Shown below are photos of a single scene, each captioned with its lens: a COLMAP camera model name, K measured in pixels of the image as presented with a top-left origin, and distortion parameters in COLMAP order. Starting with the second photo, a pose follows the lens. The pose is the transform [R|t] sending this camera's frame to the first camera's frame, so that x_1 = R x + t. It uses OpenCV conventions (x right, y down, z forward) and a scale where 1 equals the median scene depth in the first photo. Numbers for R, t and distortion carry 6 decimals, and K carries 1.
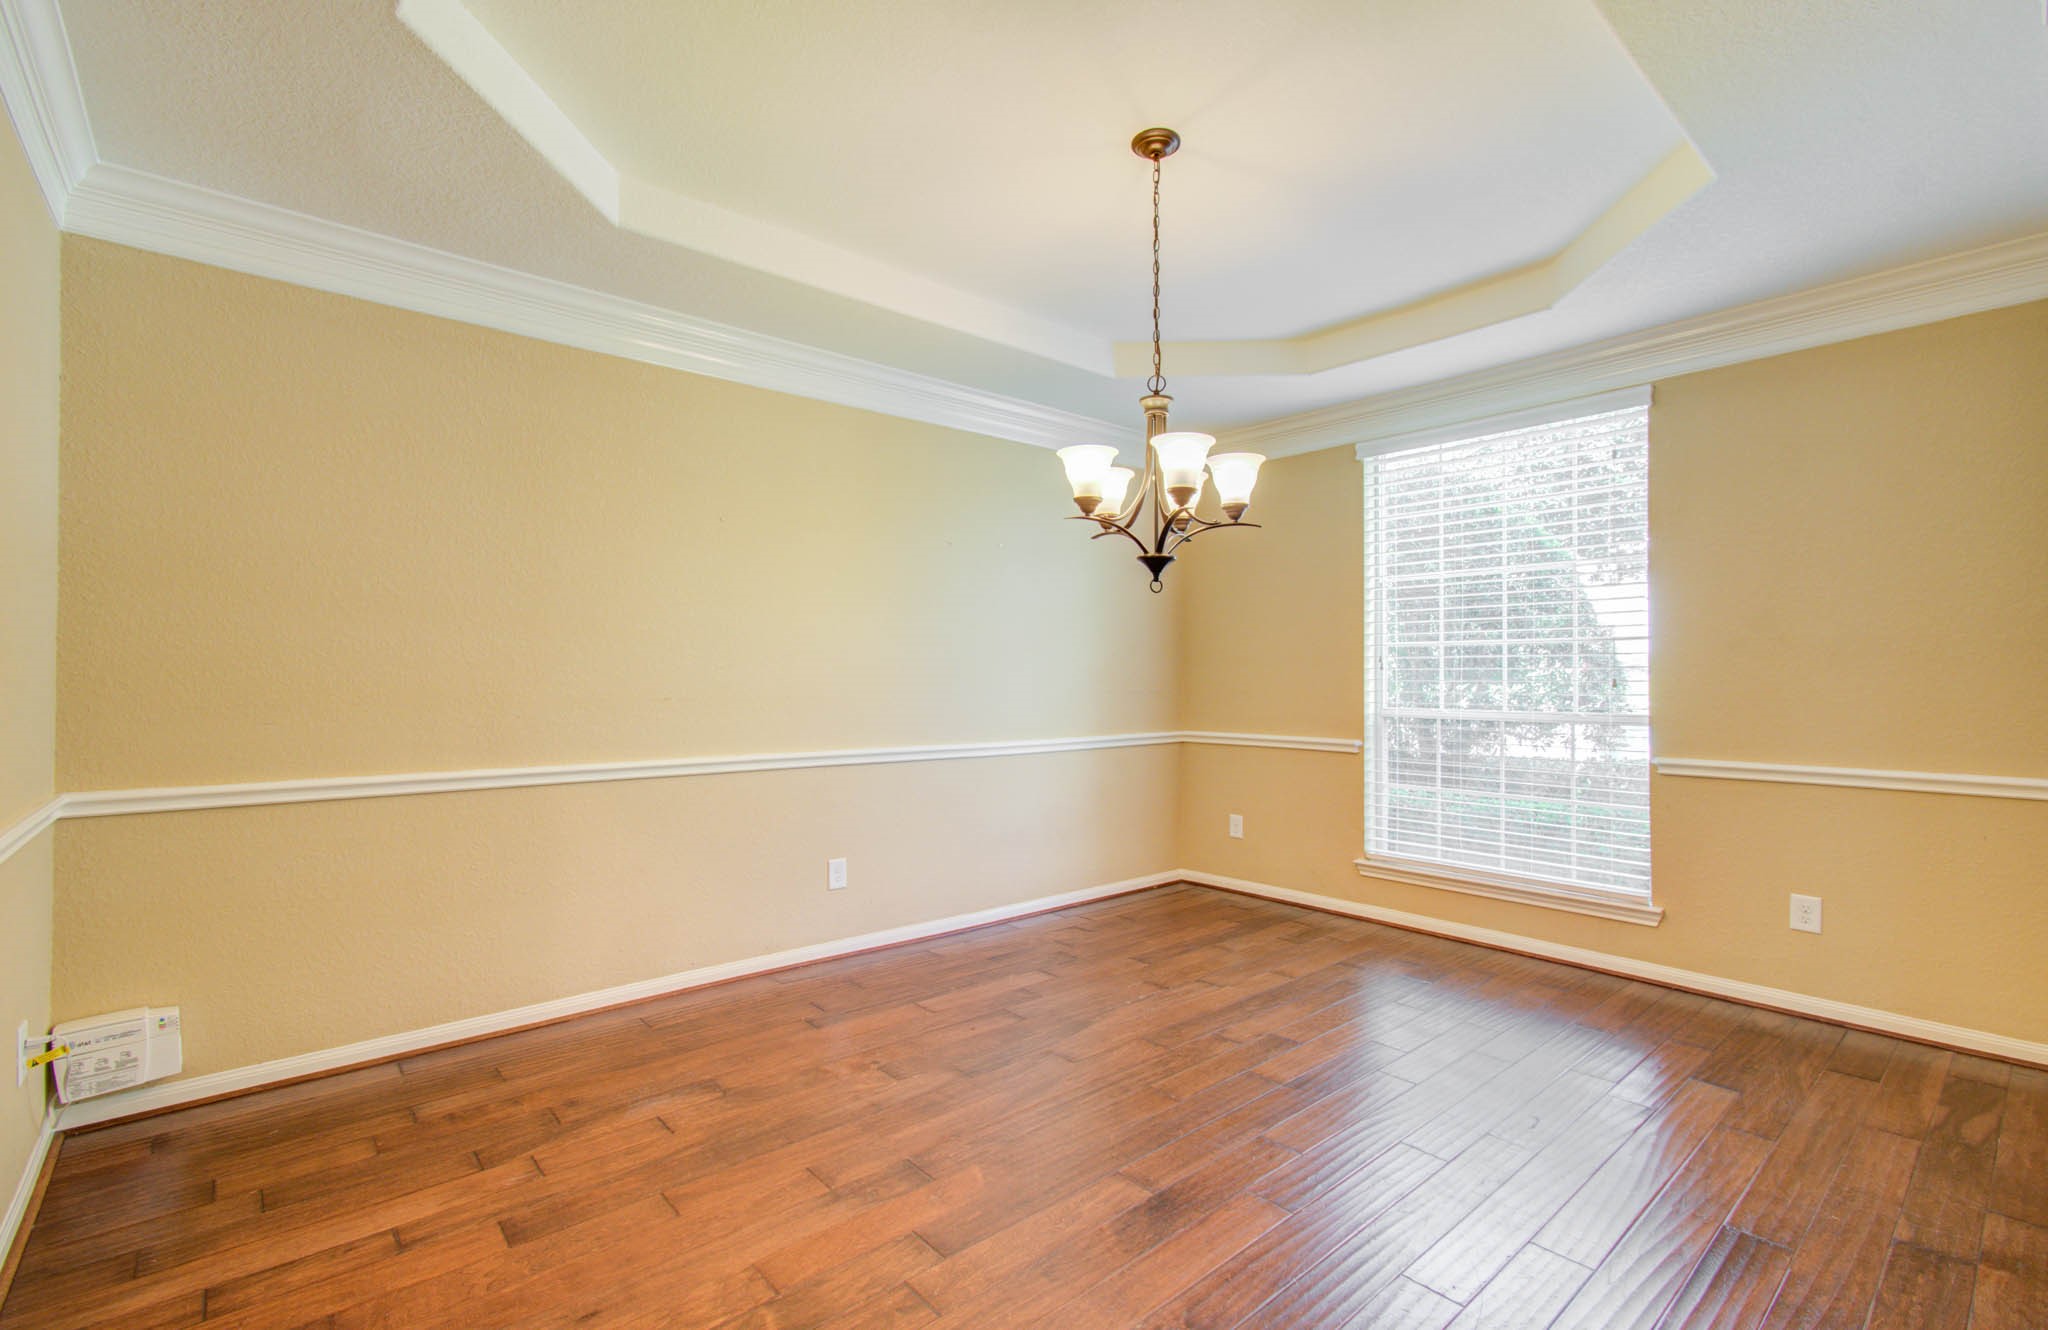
lens RADIAL K [[904.7, 0, 1028.7], [0, 904.7, 658.6], [0, 0, 1]] dist [-0.022820, 0.002971]
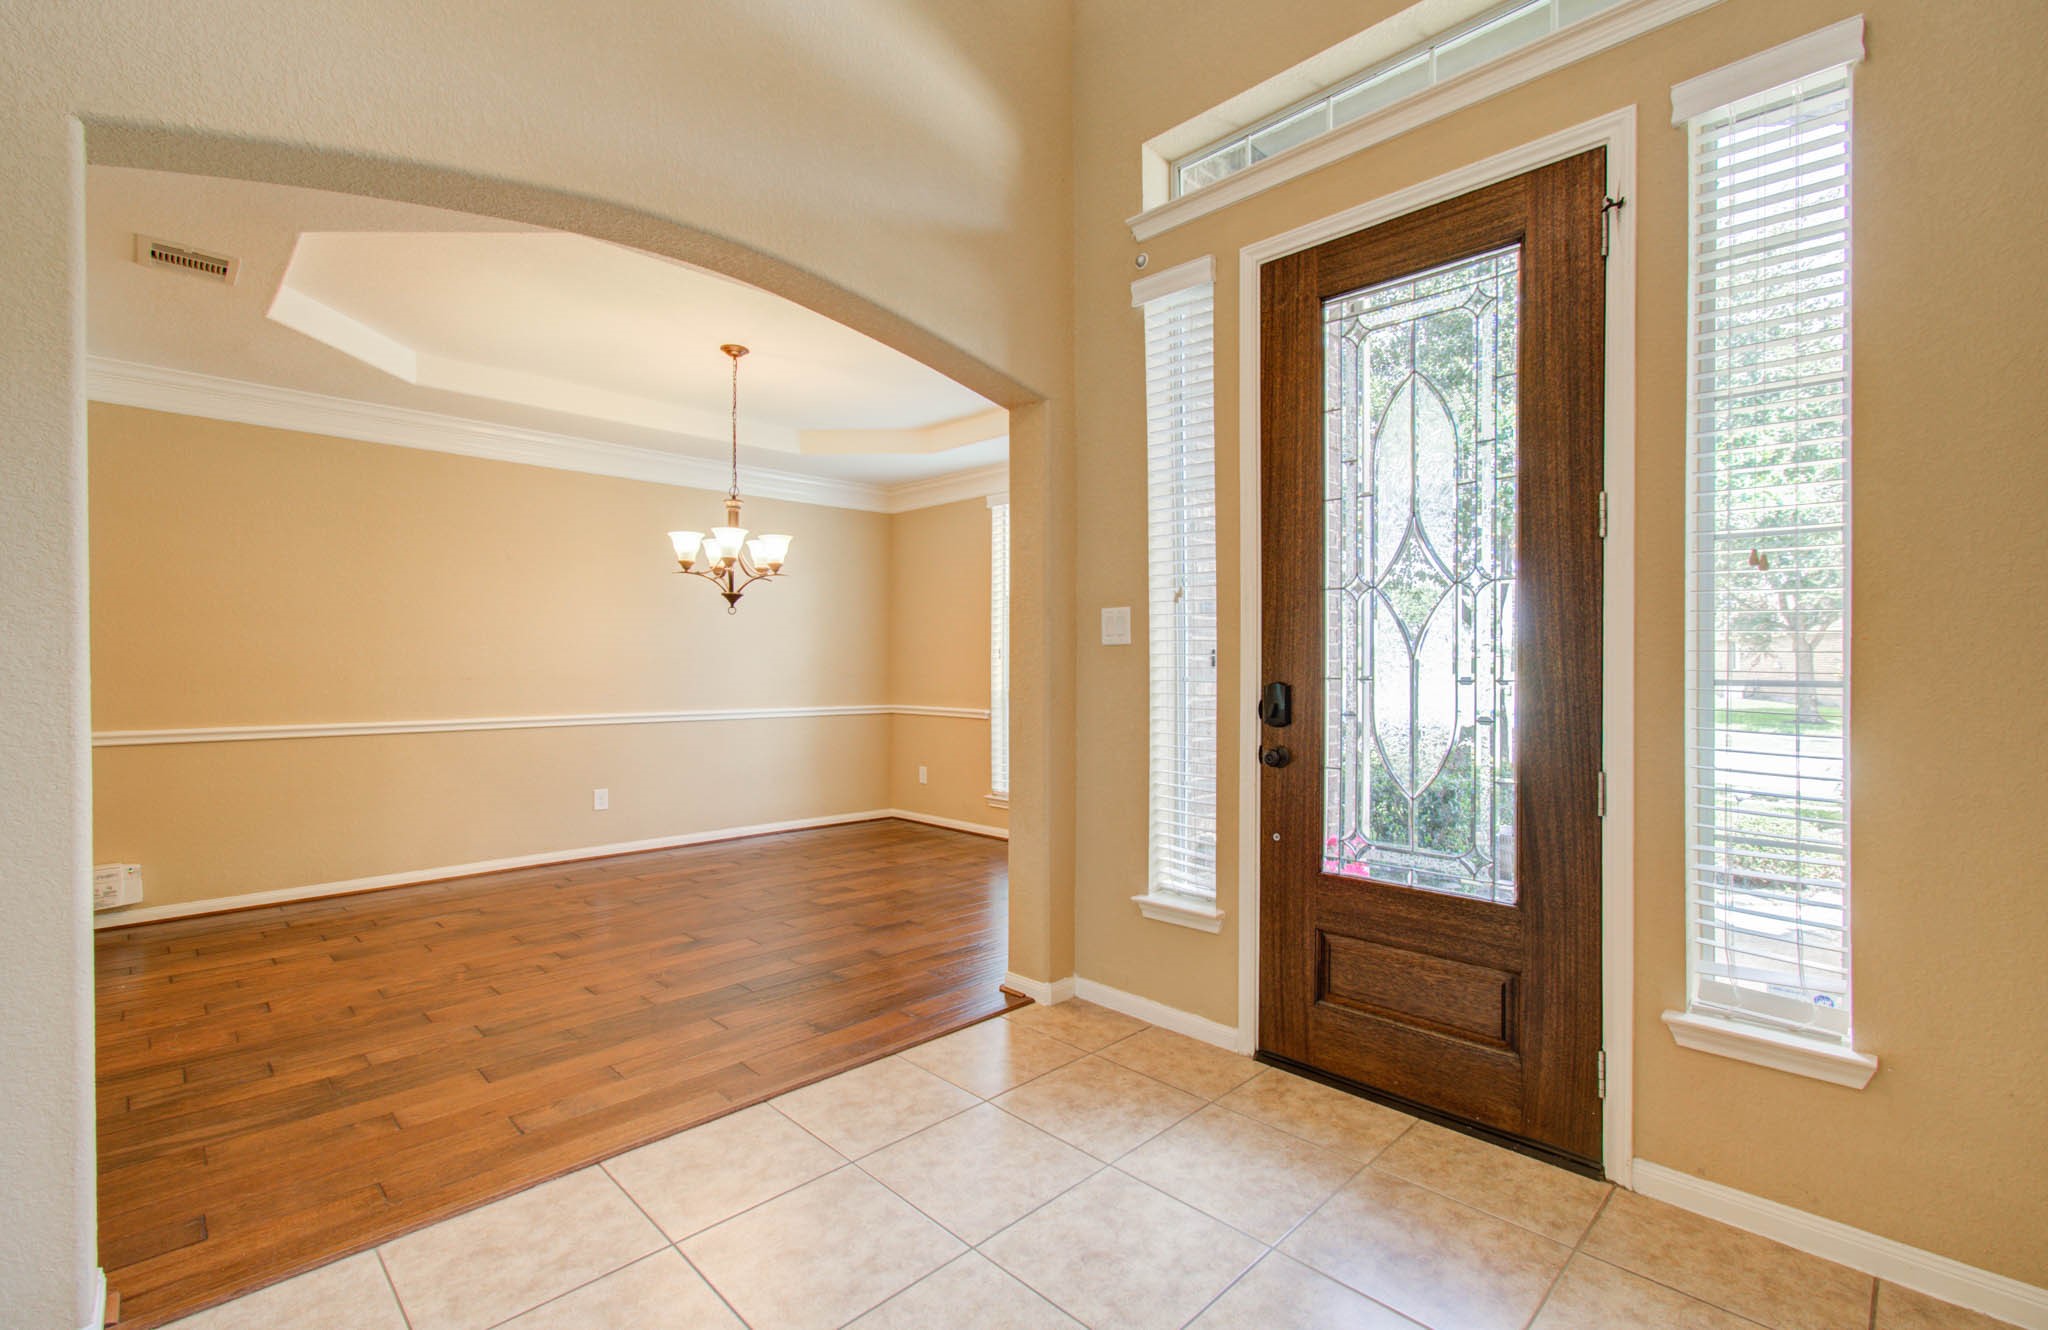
lens RADIAL K [[904.7, 0, 1014.8], [0, 904.7, 664.9], [0, 0, 1]] dist [-0.022820, 0.002971]
pose [[0.998068, -0.001874, 0.062110, 0.579438], [0.000996, 0.999899, 0.014175, -0.001056], [-0.062130, -0.014085, 0.997969, -0.760629]]
